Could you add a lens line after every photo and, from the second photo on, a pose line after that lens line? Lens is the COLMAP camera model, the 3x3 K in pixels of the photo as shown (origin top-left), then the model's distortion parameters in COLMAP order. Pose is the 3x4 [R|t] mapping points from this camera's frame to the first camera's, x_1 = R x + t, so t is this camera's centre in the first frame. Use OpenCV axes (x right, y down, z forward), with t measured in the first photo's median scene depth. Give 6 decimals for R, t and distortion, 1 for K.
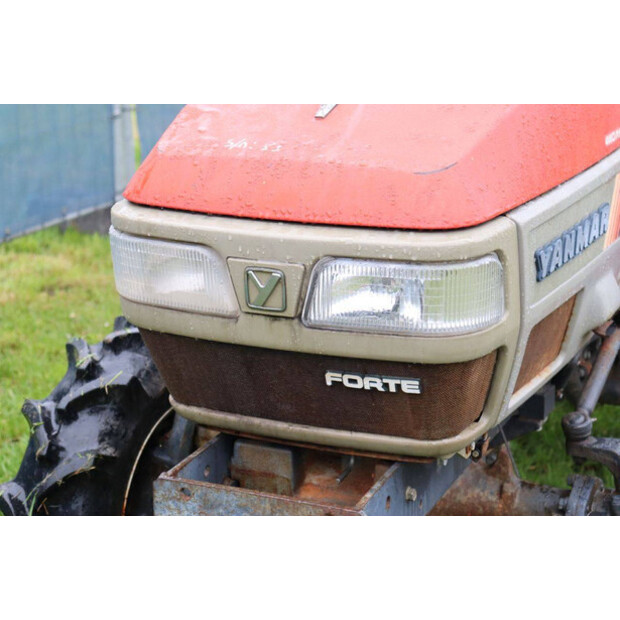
lens RADIAL K [[1462.5, 0, 325.9], [0, 1462.5, 299.7], [0, 0, 1]] dist [0.343271, 0.000000]
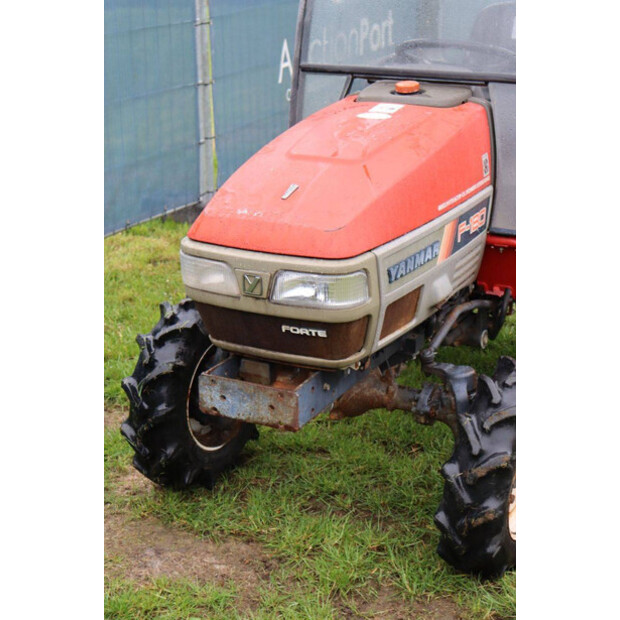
lens RADIAL K [[1222.1, 0, 305.5], [0, 1222.1, 295.2], [0, 0, 1]] dist [0.194555, 0.000000]
pose [[0.997625, 0.026003, -0.063784, 0.133416], [-0.023985, 0.999194, 0.032198, -0.045941], [0.064569, -0.030592, 0.997444, -0.663612]]
